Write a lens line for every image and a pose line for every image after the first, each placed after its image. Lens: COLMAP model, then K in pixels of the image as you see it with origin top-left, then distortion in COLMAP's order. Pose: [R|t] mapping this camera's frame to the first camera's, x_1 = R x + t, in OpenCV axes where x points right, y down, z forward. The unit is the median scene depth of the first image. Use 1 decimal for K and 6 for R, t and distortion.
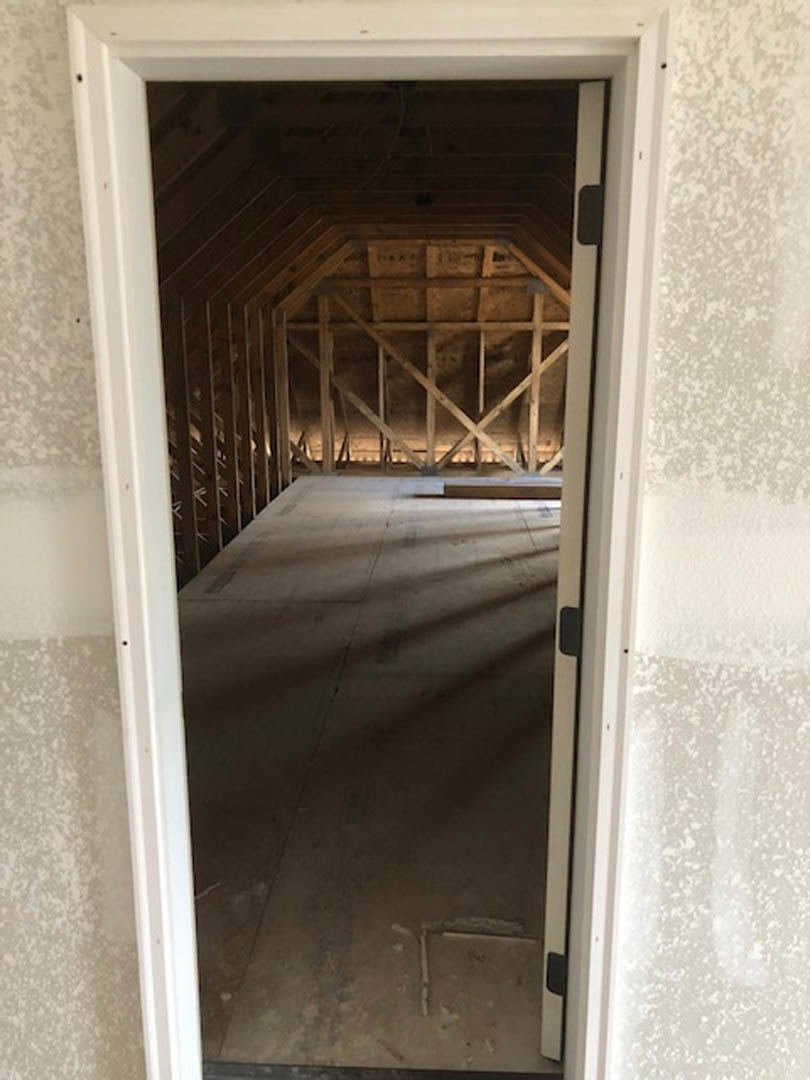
lens RADIAL K [[877.4, 0, 415.4], [0, 877.4, 570.6], [0, 0, 1]] dist [0.010897, -0.001700]
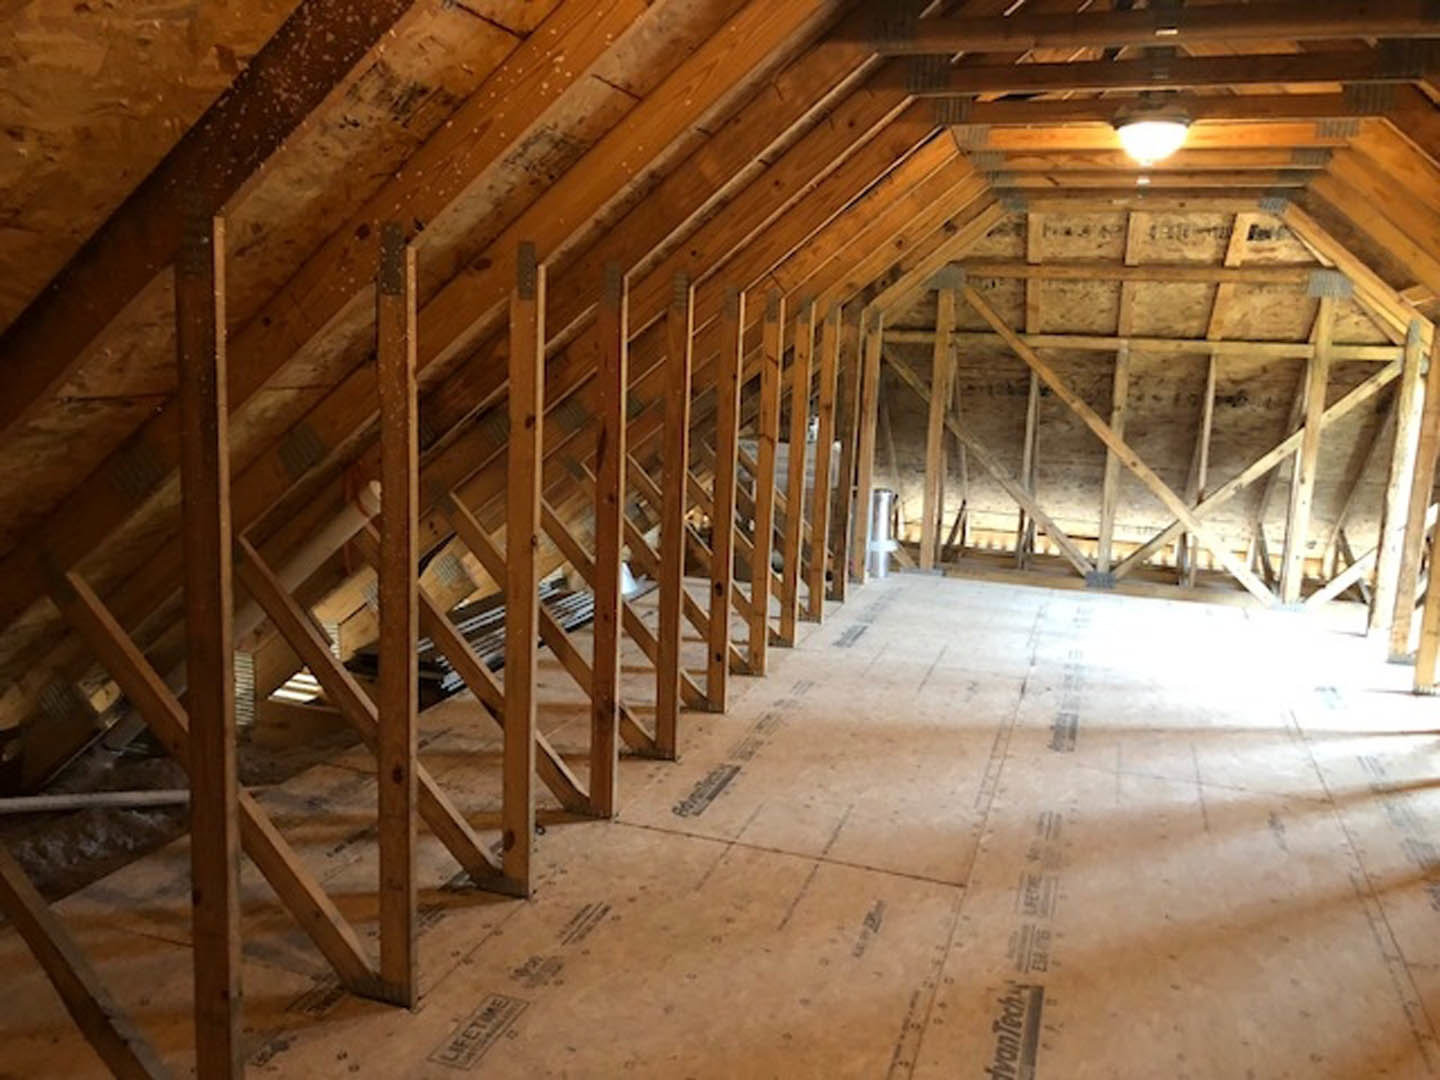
lens RADIAL K [[1169.9, 0, 715.7], [0, 1169.9, 534.6], [0, 0, 1]] dist [0.010897, -0.001700]
pose [[0.956633, 0.085924, -0.278335, -0.015756], [-0.113088, 0.990110, -0.083027, -0.051418], [0.268448, 0.110903, 0.956889, 0.173999]]
